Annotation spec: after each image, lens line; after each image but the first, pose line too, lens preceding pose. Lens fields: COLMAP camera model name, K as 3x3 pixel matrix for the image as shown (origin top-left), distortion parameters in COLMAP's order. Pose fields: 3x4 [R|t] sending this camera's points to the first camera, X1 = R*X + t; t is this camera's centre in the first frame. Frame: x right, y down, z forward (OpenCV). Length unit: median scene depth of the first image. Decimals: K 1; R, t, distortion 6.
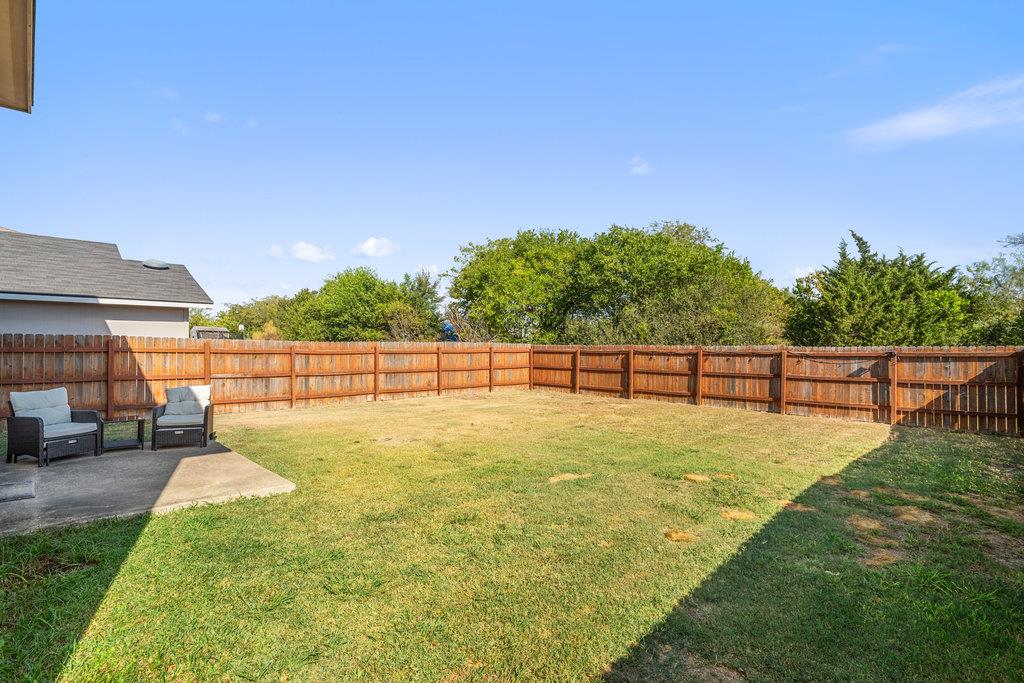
lens RADIAL K [[472.4, 0, 512.0], [0, 472.4, 341.5], [0, 0, 1]] dist [-0.004292, -0.001656]
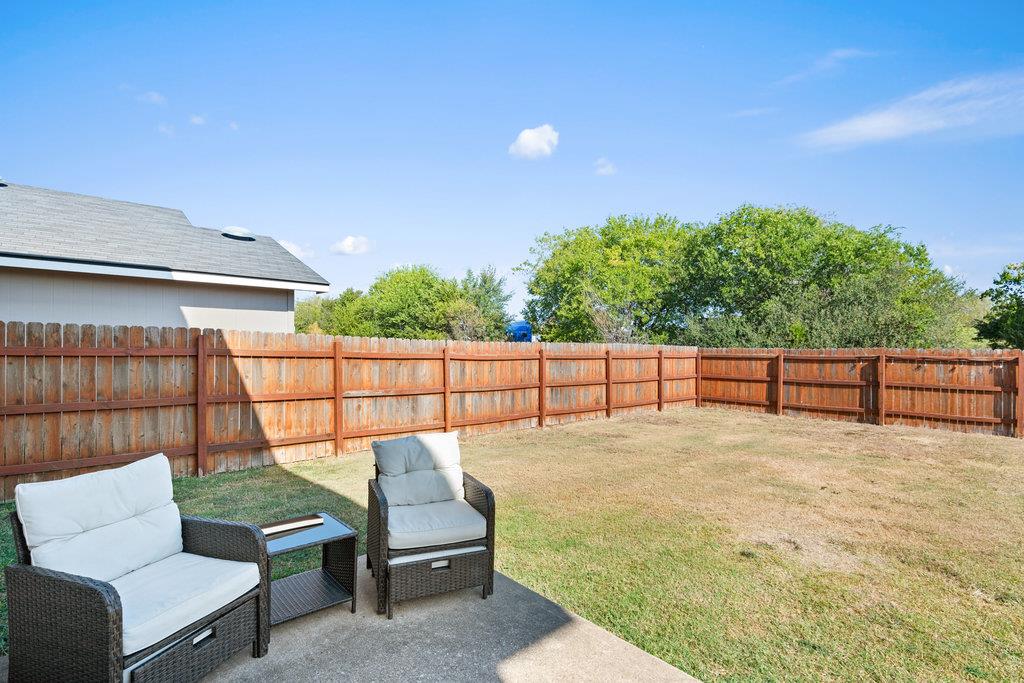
lens RADIAL K [[484.1, 0, 512.0], [0, 484.1, 341.5], [0, 0, 1]] dist [-0.000173, -0.000366]
pose [[0.998403, 0.002448, -0.056438, -0.260094], [-0.002923, 0.999961, -0.008336, 0.004910], [0.056415, 0.008487, 0.998371, 0.250465]]
